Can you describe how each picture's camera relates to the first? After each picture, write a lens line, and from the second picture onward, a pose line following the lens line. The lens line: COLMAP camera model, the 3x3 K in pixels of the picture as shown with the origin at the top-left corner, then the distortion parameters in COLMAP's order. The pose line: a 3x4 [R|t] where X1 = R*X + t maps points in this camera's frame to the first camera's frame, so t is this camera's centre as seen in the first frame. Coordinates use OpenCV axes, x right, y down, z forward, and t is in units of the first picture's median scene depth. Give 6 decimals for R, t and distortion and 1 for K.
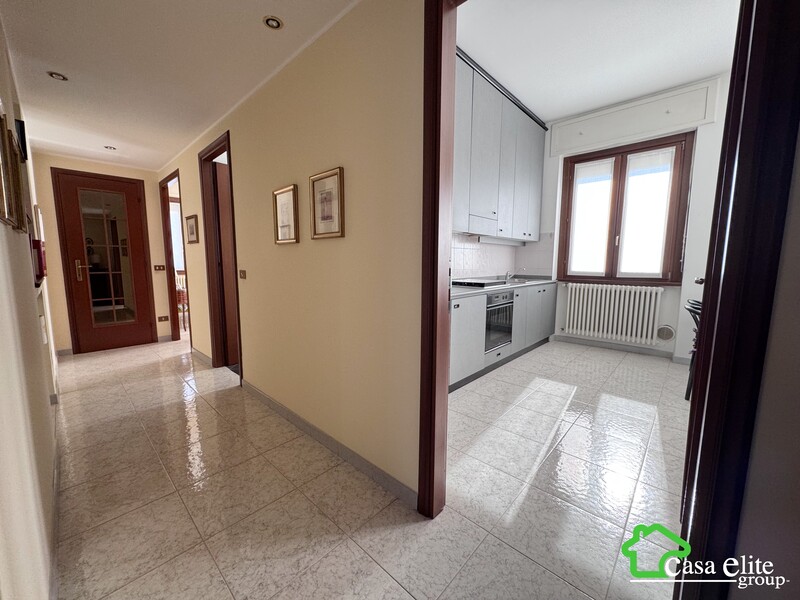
lens RADIAL K [[319.3, 0, 403.0], [0, 319.3, 298.8], [0, 0, 1]] dist [-0.000749, 0.000463]
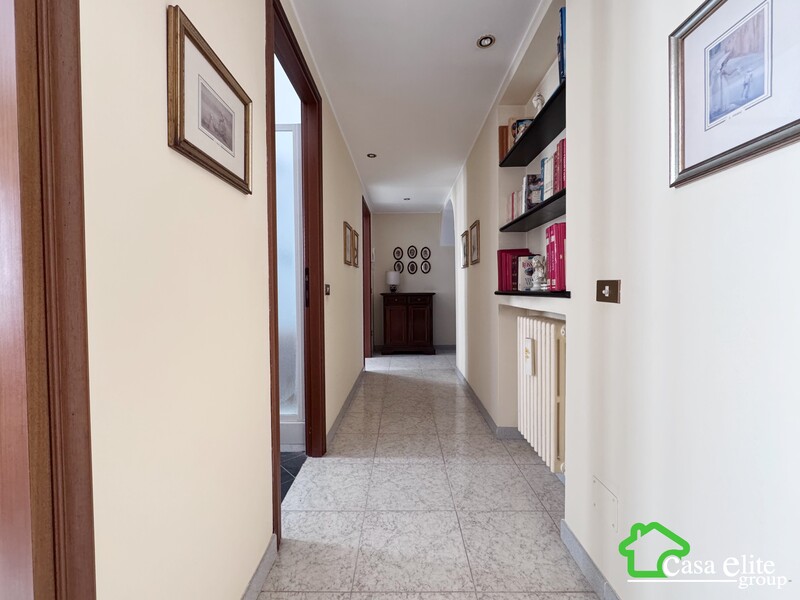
lens RADIAL K [[319.3, 0, 400.0], [0, 319.3, 296.7], [0, 0, 1]] dist [-0.000749, 0.000463]
pose [[-0.669338, -0.017032, 0.742762, -1.090030], [0.092610, 0.990027, 0.106157, -0.113840], [-0.737163, 0.139842, -0.661086, 1.253879]]
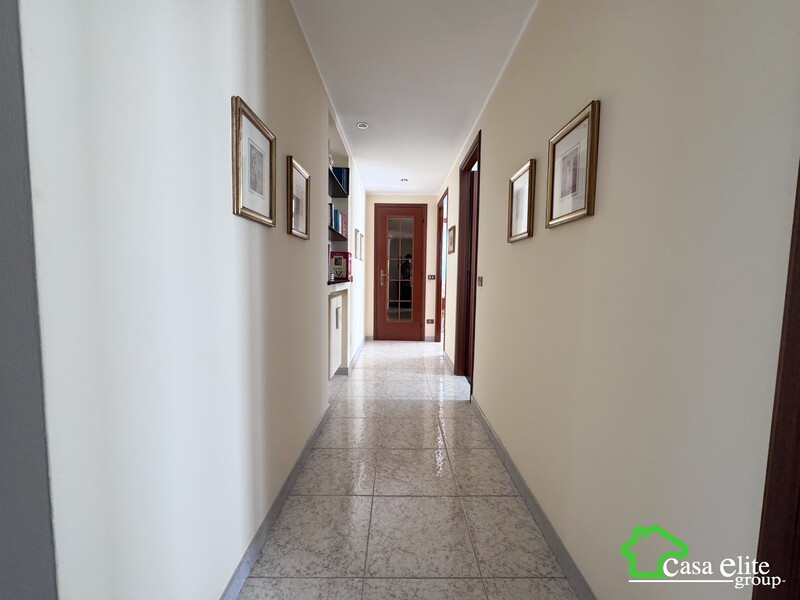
lens RADIAL K [[319.3, 0, 403.1], [0, 319.3, 297.9], [0, 0, 1]] dist [-0.000749, 0.000463]
pose [[0.688201, 0.058491, -0.723159, 0.010375], [-0.099972, 0.994882, -0.014671, 0.005875], [0.718600, 0.082392, 0.690526, 0.189685]]
